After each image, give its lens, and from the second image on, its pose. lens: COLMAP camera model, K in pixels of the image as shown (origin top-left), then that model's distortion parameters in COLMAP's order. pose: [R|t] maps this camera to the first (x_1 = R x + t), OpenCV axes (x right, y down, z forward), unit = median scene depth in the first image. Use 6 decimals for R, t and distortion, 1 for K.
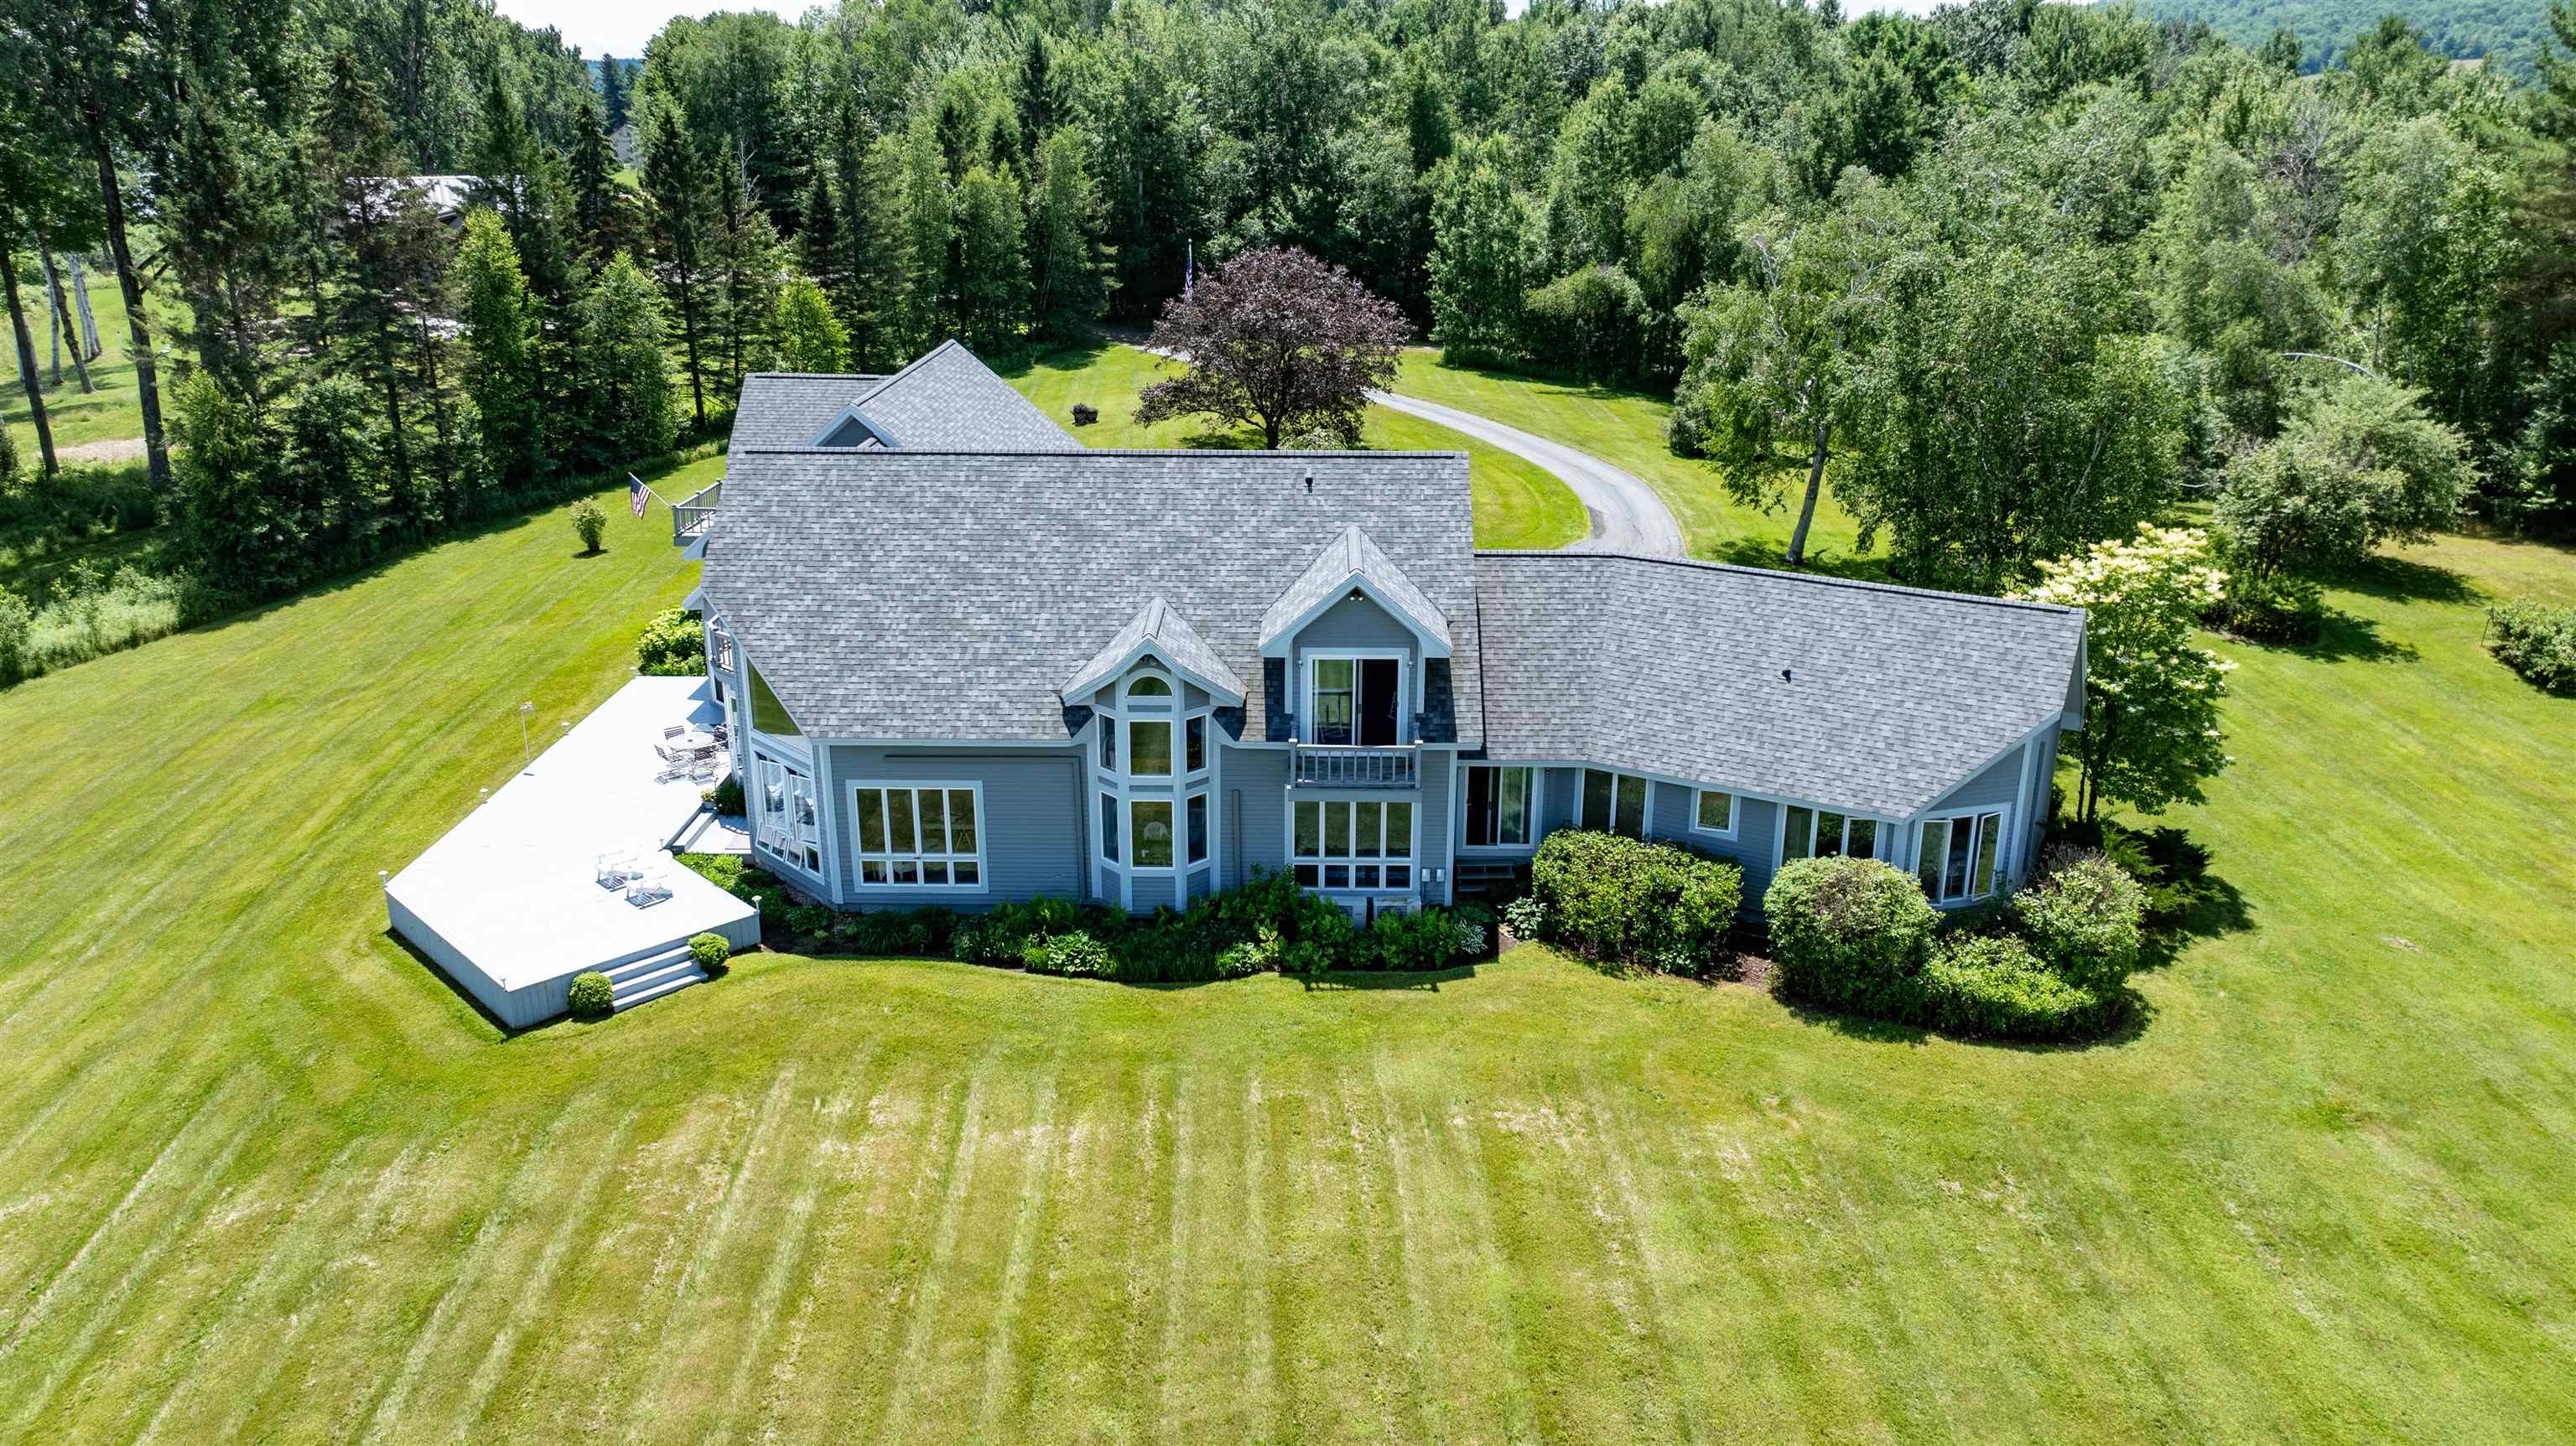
lens RADIAL K [[1803.8, 0, 1288.0], [0, 1803.8, 723.0], [0, 0, 1]] dist [-0.027845, 0.002278]
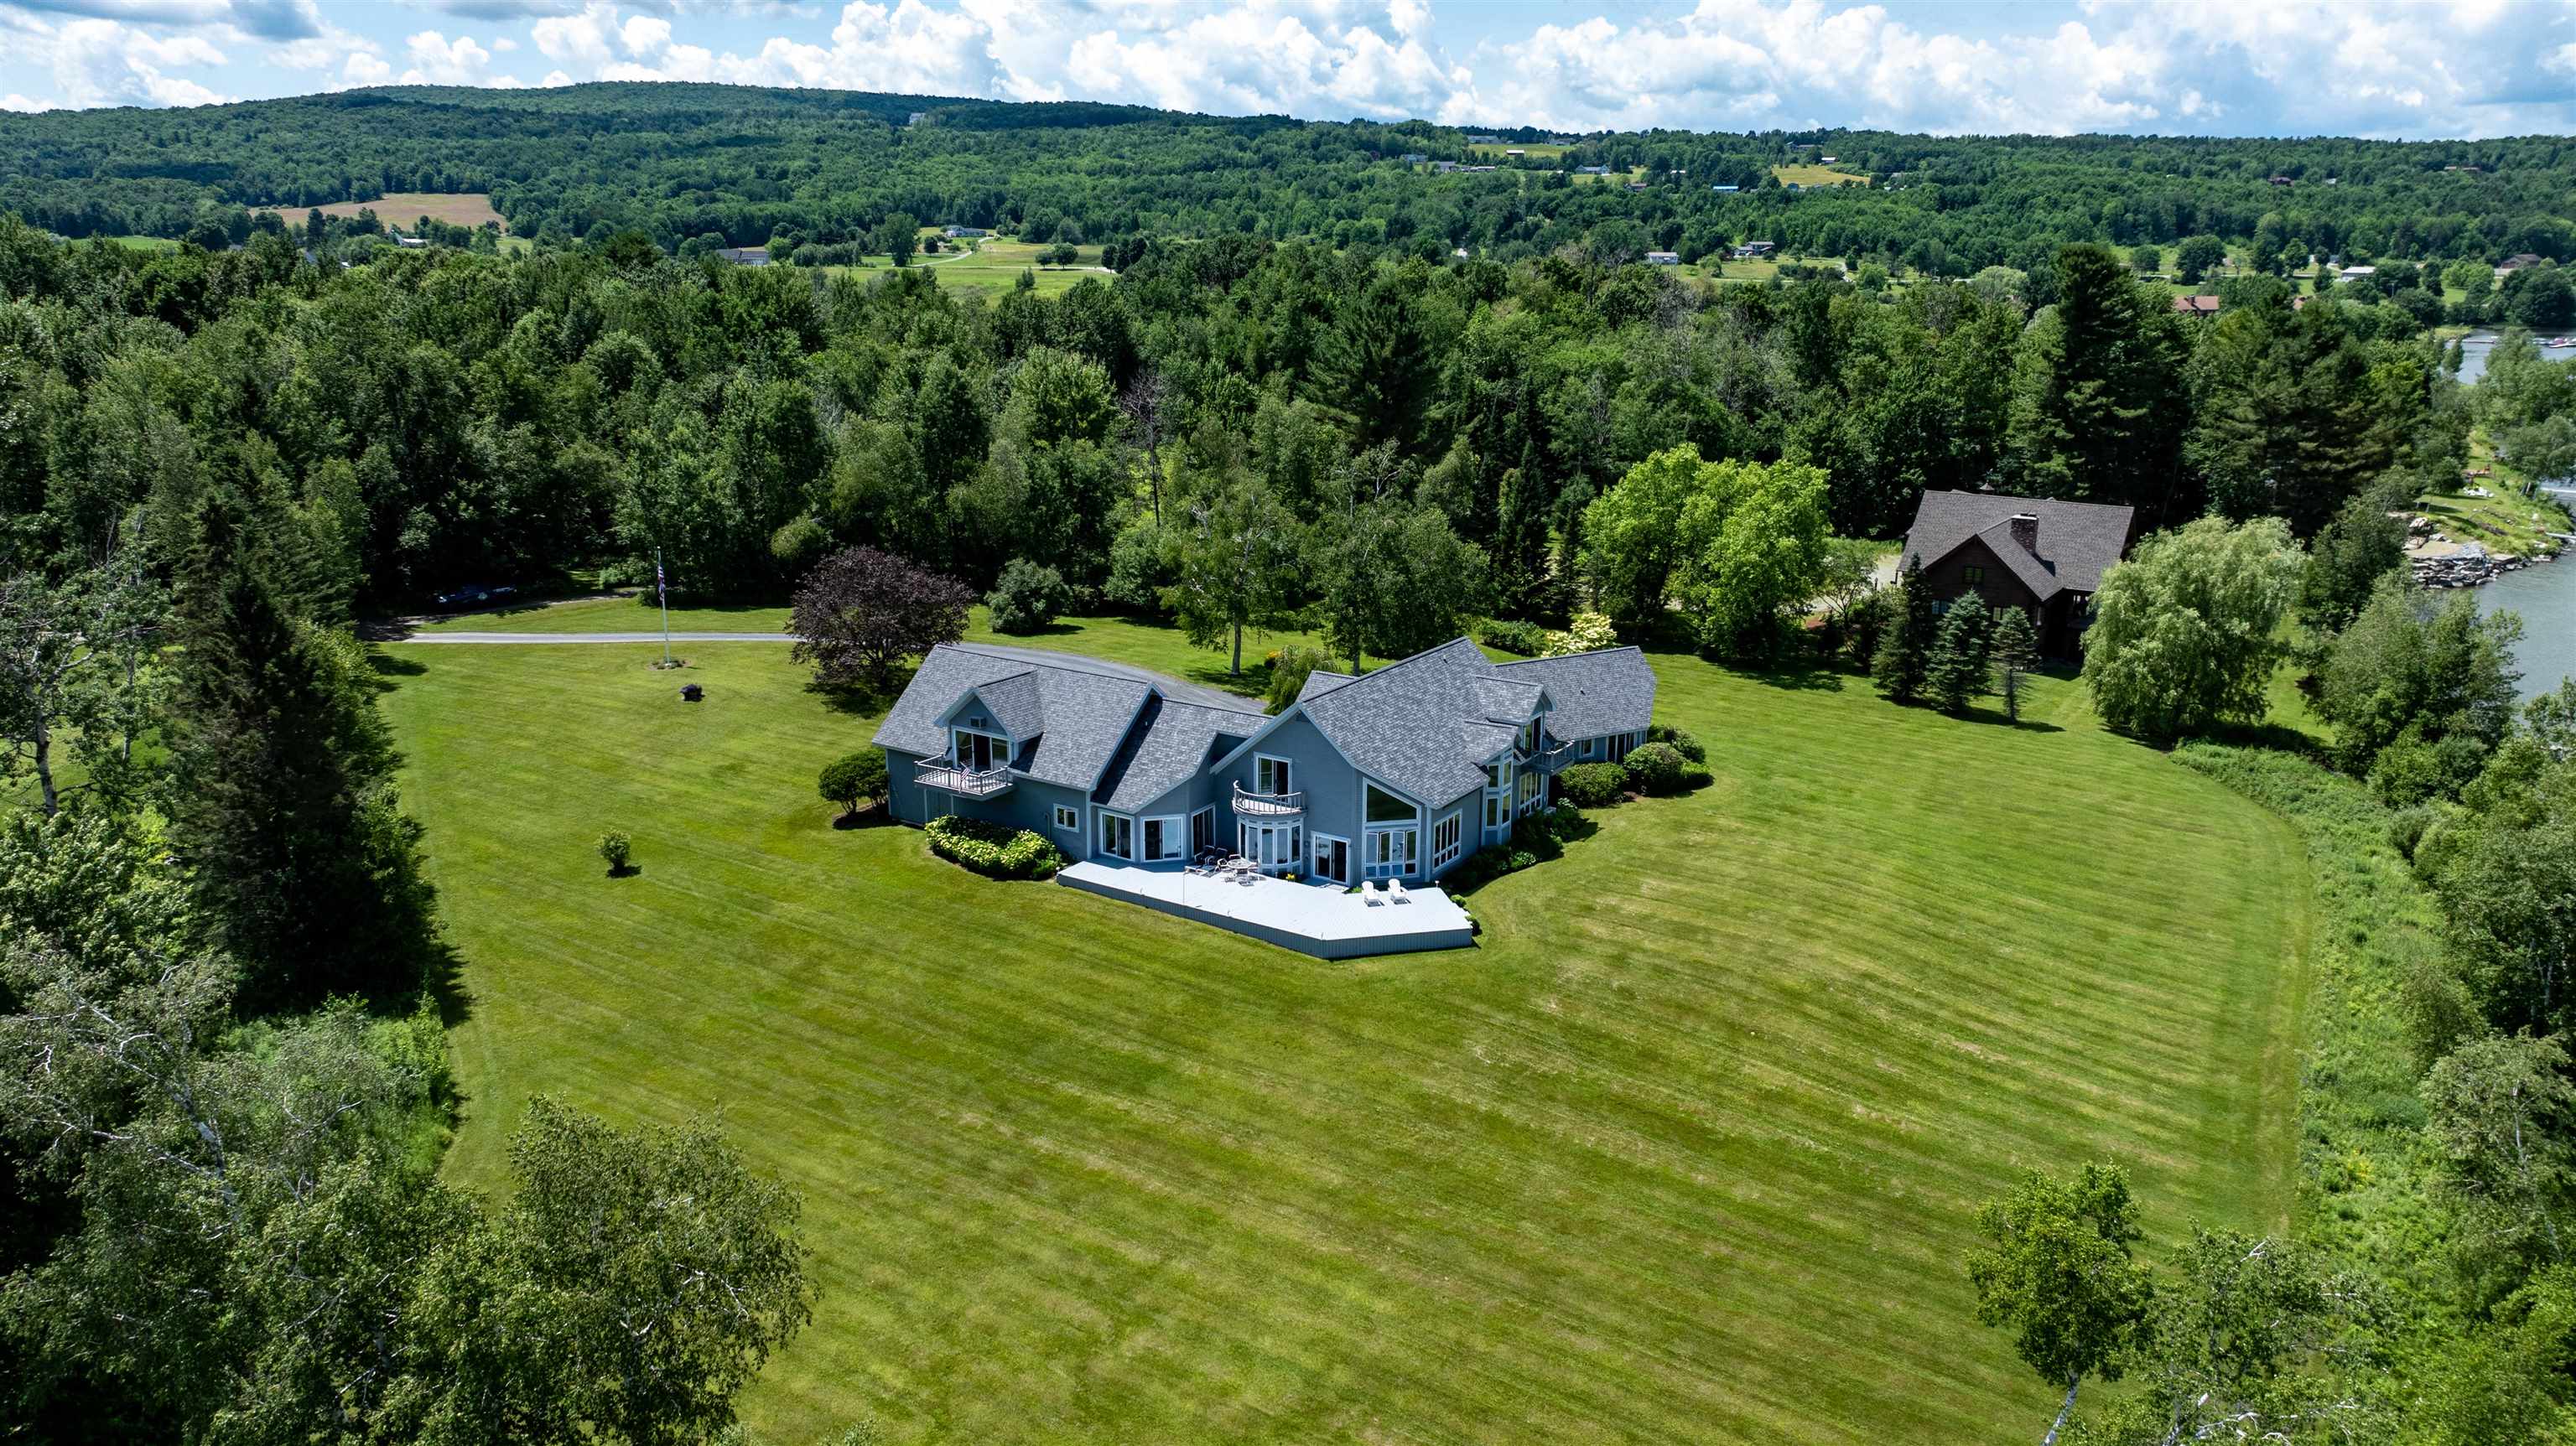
lens RADIAL K [[1803.8, 0, 1288.0], [0, 1803.8, 723.0], [0, 0, 1]] dist [-0.027845, 0.002278]
pose [[0.533774, -0.226970, 0.814598, -2.172302], [0.269925, 0.958644, 0.090235, -0.346646], [-0.801390, 0.171715, 0.572964, -0.186355]]
